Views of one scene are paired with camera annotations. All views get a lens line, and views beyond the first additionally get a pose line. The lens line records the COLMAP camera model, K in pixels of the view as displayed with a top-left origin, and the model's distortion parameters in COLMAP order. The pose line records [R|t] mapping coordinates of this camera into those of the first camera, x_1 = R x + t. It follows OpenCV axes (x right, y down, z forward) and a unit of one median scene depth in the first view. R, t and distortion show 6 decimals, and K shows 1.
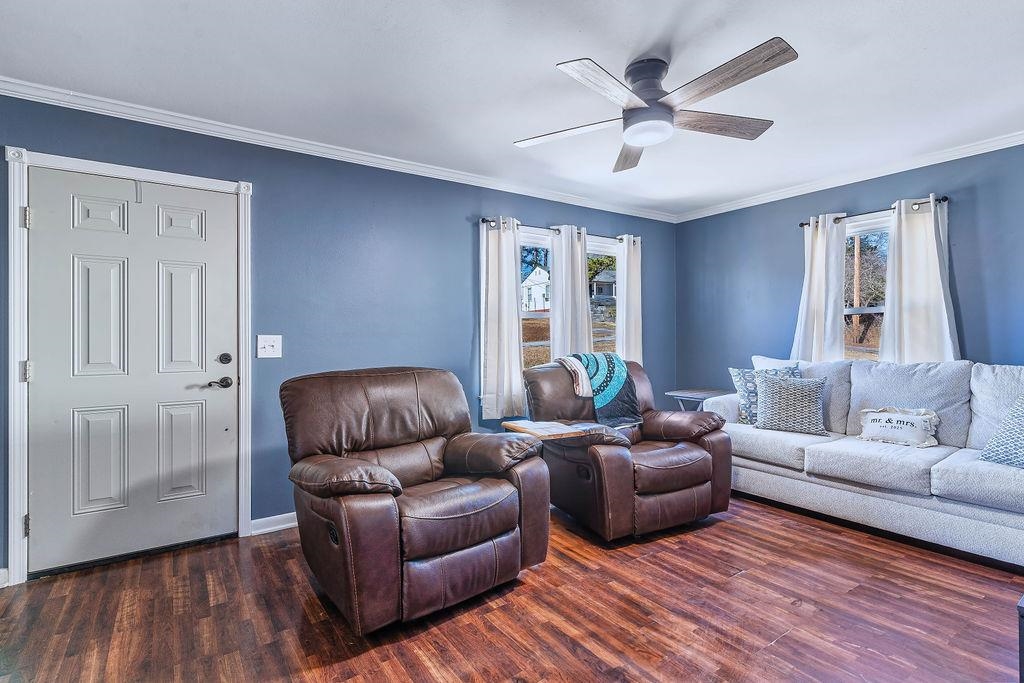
lens RADIAL K [[497.5, 0, 511.0], [0, 497.5, 335.5], [0, 0, 1]] dist [0.015724, -0.000466]
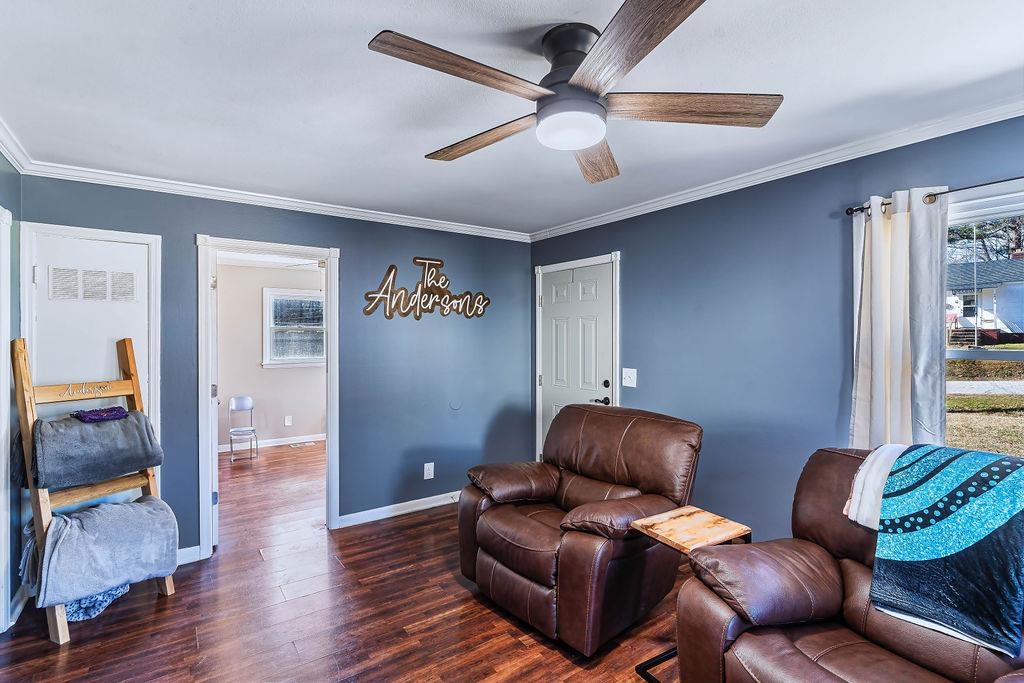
lens RADIAL K [[497.5, 0, 511.0], [0, 497.5, 335.5], [0, 0, 1]] dist [0.015724, -0.000466]
pose [[0.010631, 0.007558, -0.999915, 0.678991], [0.000664, 0.999971, 0.007566, -0.083255], [0.999943, -0.000745, 0.010626, 0.621370]]
